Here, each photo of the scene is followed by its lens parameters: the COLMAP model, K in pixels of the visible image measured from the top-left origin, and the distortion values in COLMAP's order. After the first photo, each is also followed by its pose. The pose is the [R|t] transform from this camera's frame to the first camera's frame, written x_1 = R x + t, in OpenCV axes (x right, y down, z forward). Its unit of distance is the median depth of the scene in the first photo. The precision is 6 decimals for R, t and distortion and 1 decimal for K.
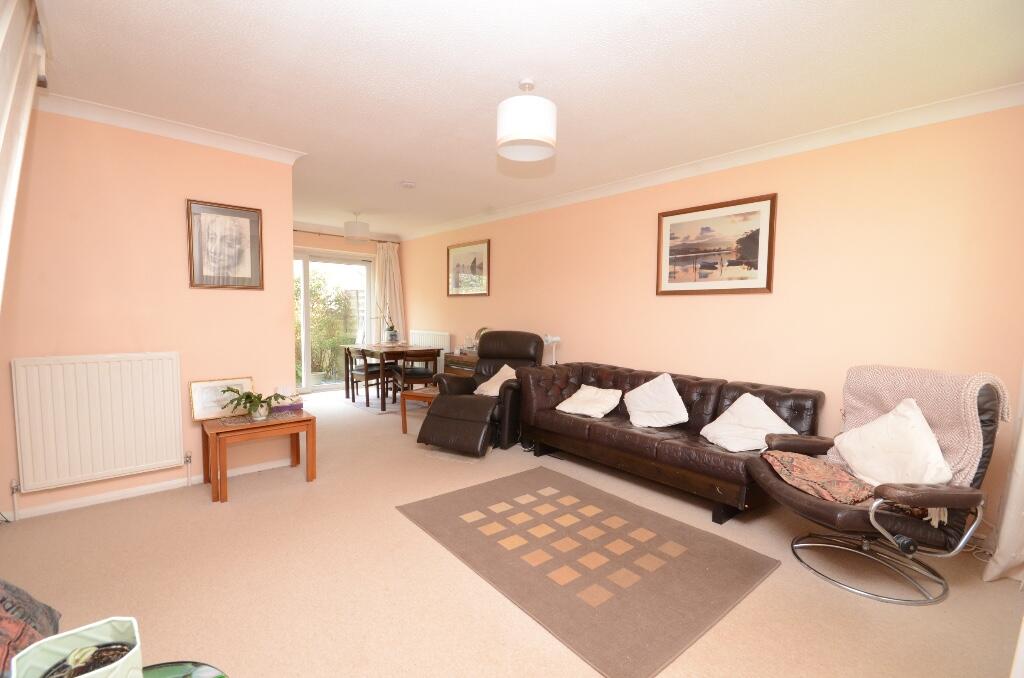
lens RADIAL K [[445.5, 0, 515.3], [0, 445.5, 338.6], [0, 0, 1]] dist [0.001736, -0.000159]
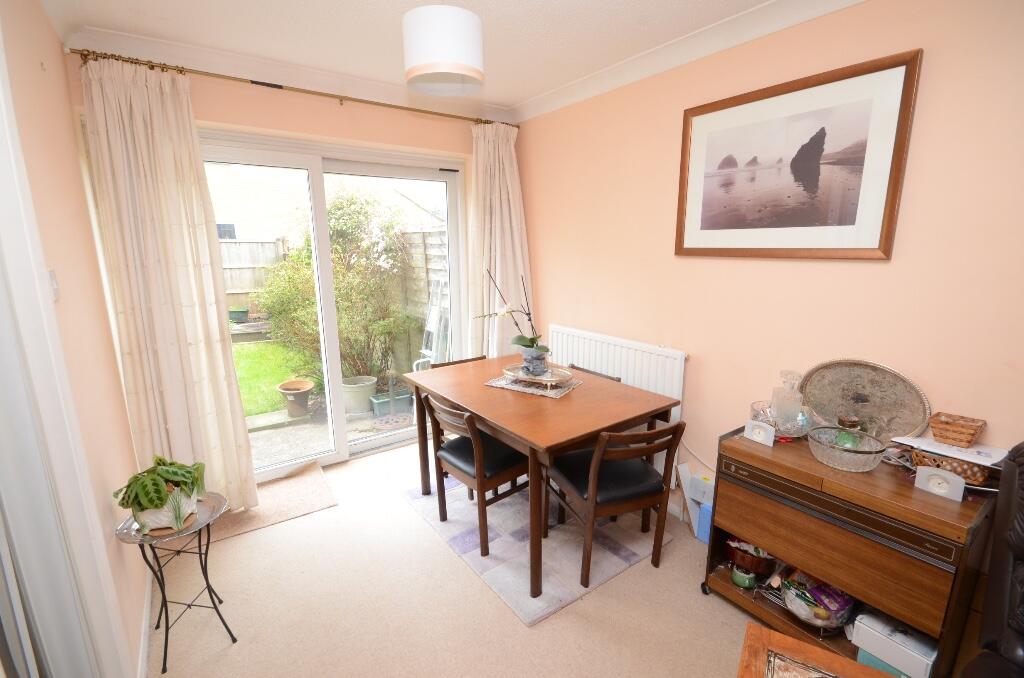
lens RADIAL K [[466.2, 0, 514.3], [0, 466.2, 341.2], [0, 0, 1]] dist [0.005800, -0.004492]
pose [[0.992843, 0.005790, -0.119283, -0.243957], [0.012115, 0.988788, 0.148831, -0.082946], [0.118807, -0.149211, 0.981642, 0.600098]]
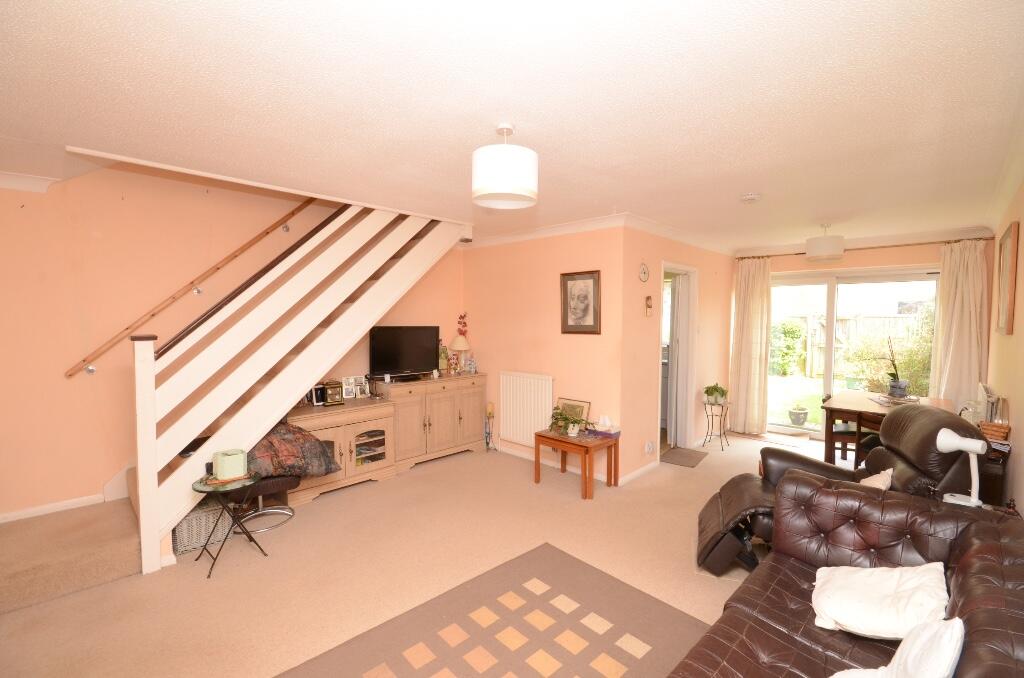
lens RADIAL K [[445.5, 0, 516.3], [0, 445.5, 339.7], [0, 0, 1]] dist [0.001736, -0.000159]
pose [[0.063912, 0.037325, -0.997257, 0.364093], [-0.058830, 0.997703, 0.033572, -0.067452], [0.996220, 0.056523, 0.065961, 0.379538]]
